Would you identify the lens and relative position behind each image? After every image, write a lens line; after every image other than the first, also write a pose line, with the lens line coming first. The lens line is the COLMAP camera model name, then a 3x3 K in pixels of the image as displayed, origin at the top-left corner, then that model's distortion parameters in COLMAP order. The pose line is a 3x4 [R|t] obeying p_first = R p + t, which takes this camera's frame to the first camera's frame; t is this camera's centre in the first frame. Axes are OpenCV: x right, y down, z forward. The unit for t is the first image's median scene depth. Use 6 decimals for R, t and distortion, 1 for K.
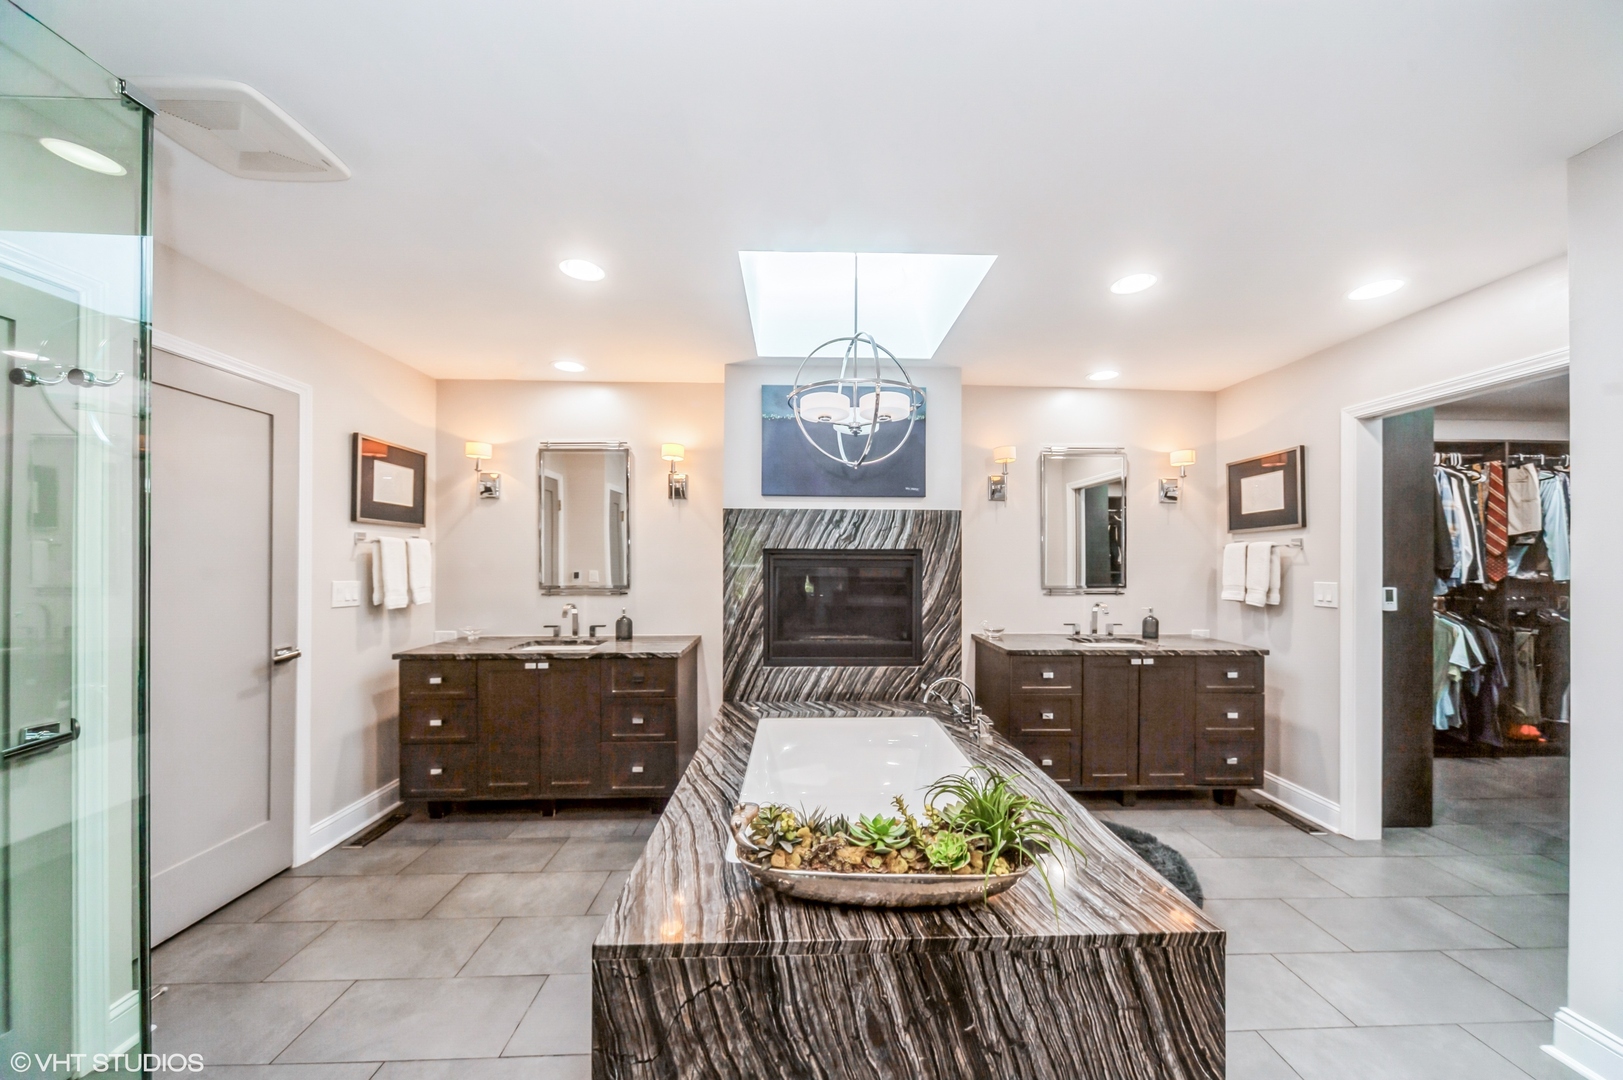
lens RADIAL K [[567.0, 0, 822.1], [0, 567.0, 555.1], [0, 0, 1]] dist [-0.000345, -0.000008]
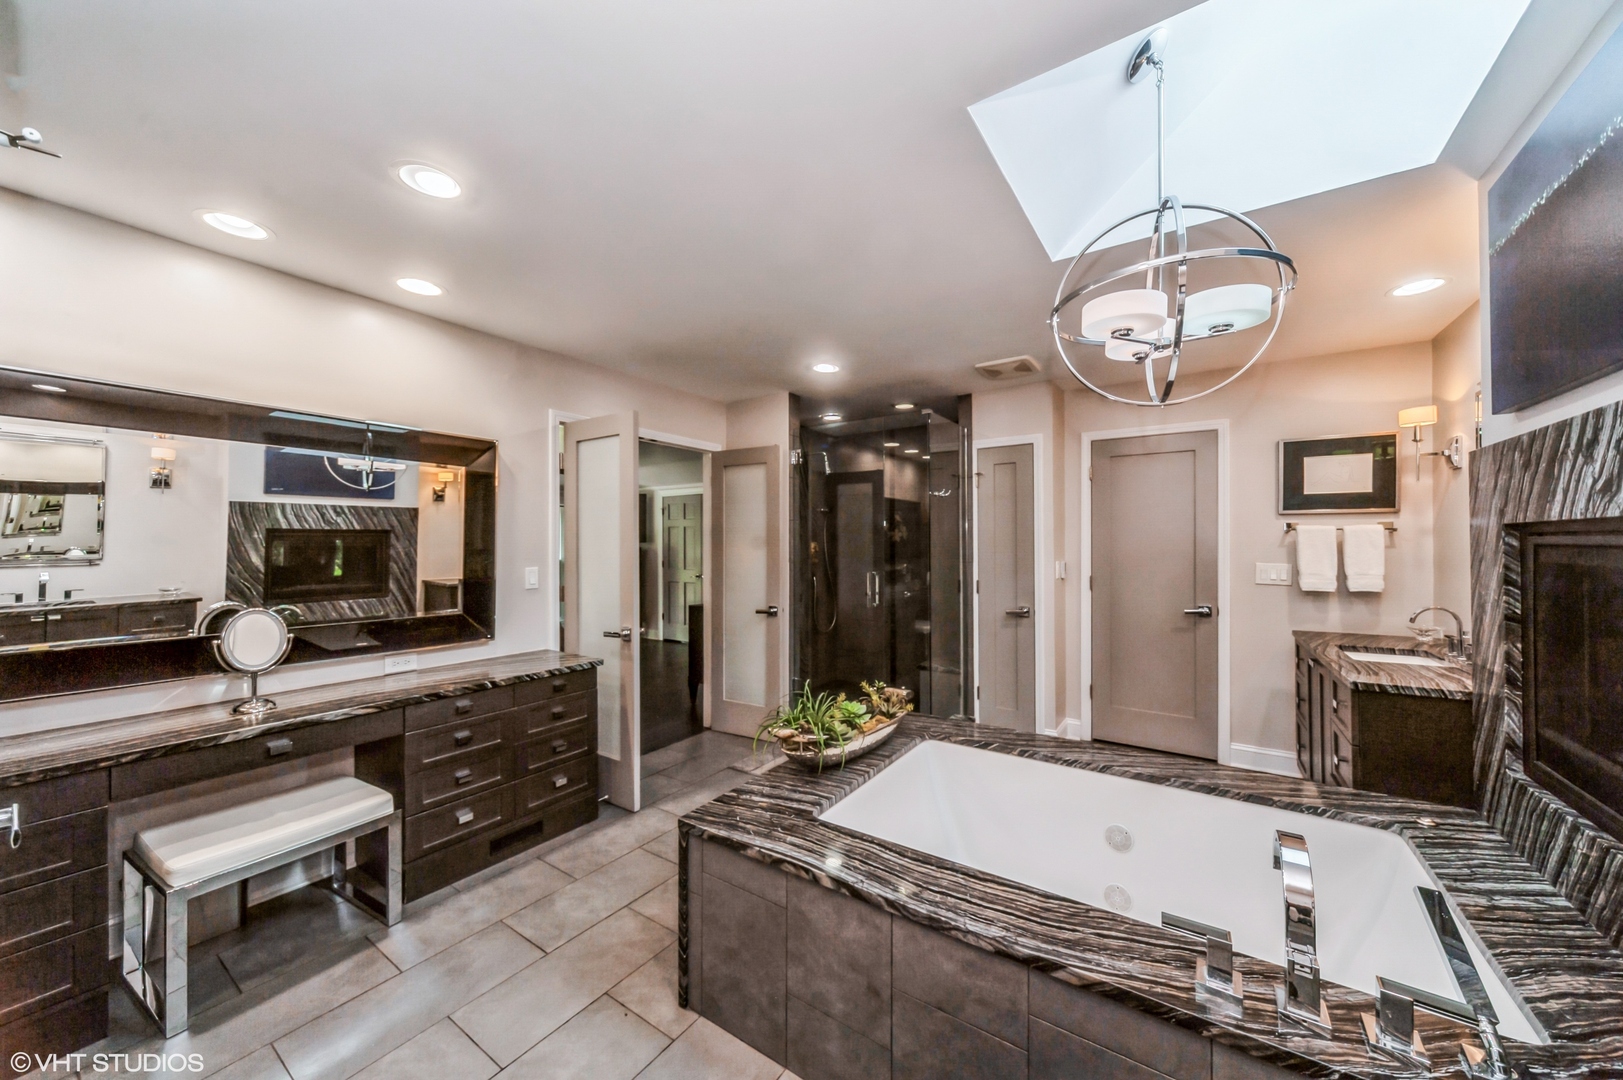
lens RADIAL K [[567.0, 0, 823.4], [0, 567.0, 542.7], [0, 0, 1]] dist [-0.000345, -0.000008]
pose [[-0.594430, -0.003840, -0.804138, 0.634828], [0.007827, 0.999914, -0.010560, 0.005502], [0.804109, -0.012571, -0.594349, 0.829196]]
